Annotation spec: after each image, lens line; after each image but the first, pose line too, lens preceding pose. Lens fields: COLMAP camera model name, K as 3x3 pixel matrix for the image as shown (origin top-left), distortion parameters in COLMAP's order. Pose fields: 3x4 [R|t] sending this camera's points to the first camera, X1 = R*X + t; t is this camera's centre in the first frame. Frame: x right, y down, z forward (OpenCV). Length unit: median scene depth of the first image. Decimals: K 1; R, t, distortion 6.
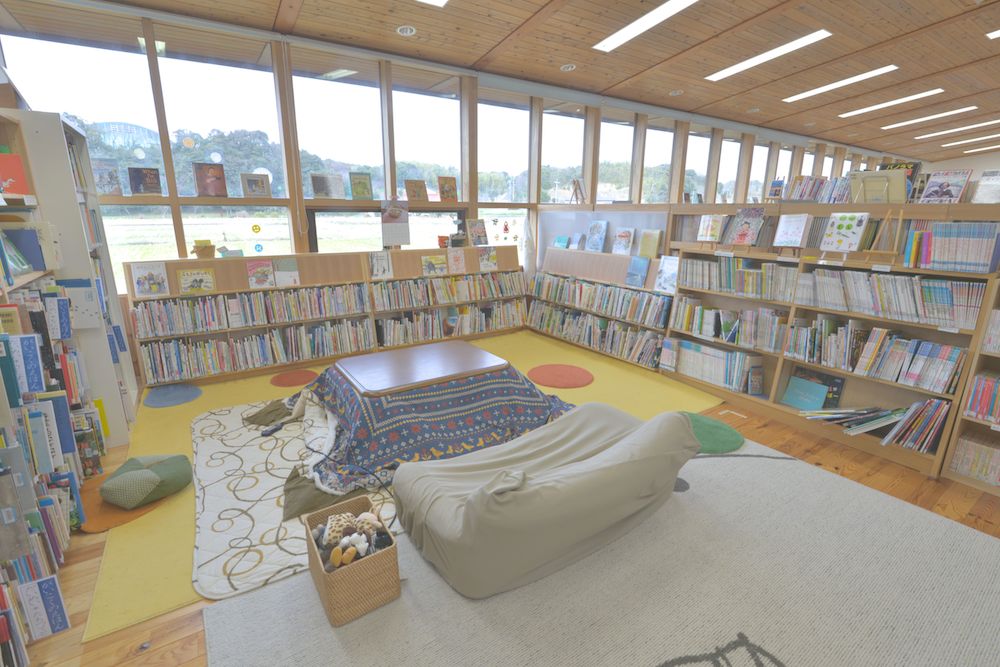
lens RADIAL K [[460.5, 0, 500.0], [0, 460.5, 333.5], [0, 0, 1]] dist [0.000298, -0.000030]
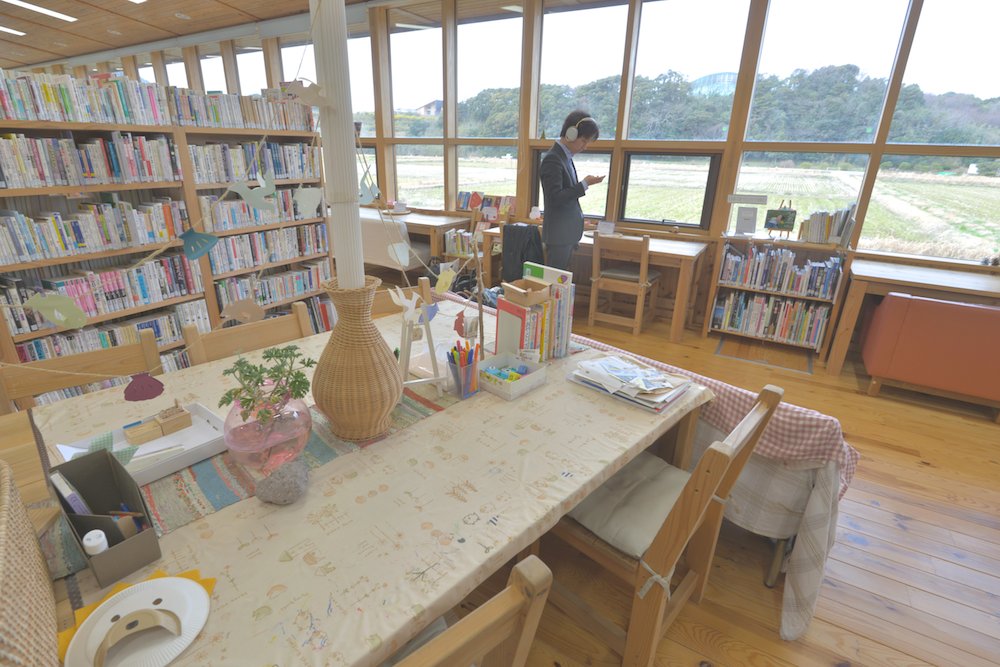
lens RADIAL K [[495.0, 0, 500.4], [0, 495.0, 359.7], [0, 0, 1]] dist [-0.040439, 0.000680]
pose [[0.471029, 0.347340, -0.810855, 0.673169], [-0.240629, 0.934947, 0.260714, -0.105765], [0.848663, 0.072311, 0.523967, 0.421015]]
